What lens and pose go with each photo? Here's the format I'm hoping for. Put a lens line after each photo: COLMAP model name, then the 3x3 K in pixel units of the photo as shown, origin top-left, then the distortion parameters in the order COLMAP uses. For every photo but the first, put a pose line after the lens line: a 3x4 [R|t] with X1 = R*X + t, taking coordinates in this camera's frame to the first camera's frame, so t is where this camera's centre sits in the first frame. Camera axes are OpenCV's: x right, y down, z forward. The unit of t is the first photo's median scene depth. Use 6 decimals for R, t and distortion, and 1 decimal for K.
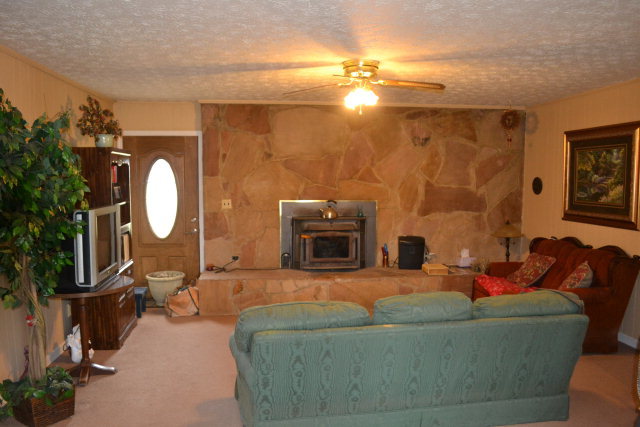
lens RADIAL K [[519.0, 0, 319.4], [0, 519.0, 220.8], [0, 0, 1]] dist [-0.078459, 0.001523]
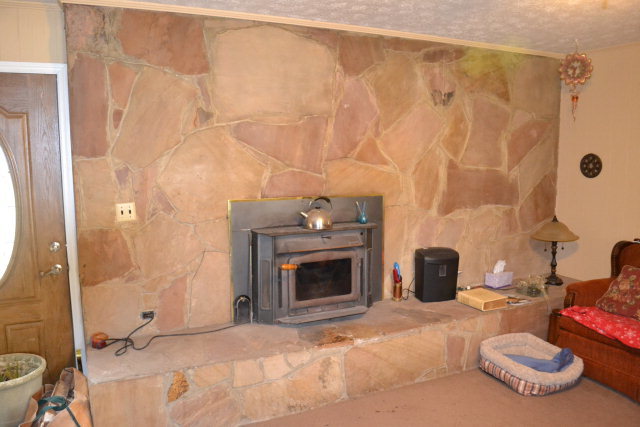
lens RADIAL K [[519.0, 0, 319.4], [0, 519.0, 220.8], [0, 0, 1]] dist [-0.078459, 0.001523]
pose [[0.939196, -0.051787, 0.339455, -0.170295], [0.037678, 0.998135, 0.048028, -0.040129], [-0.341310, -0.032318, 0.939395, 0.463333]]
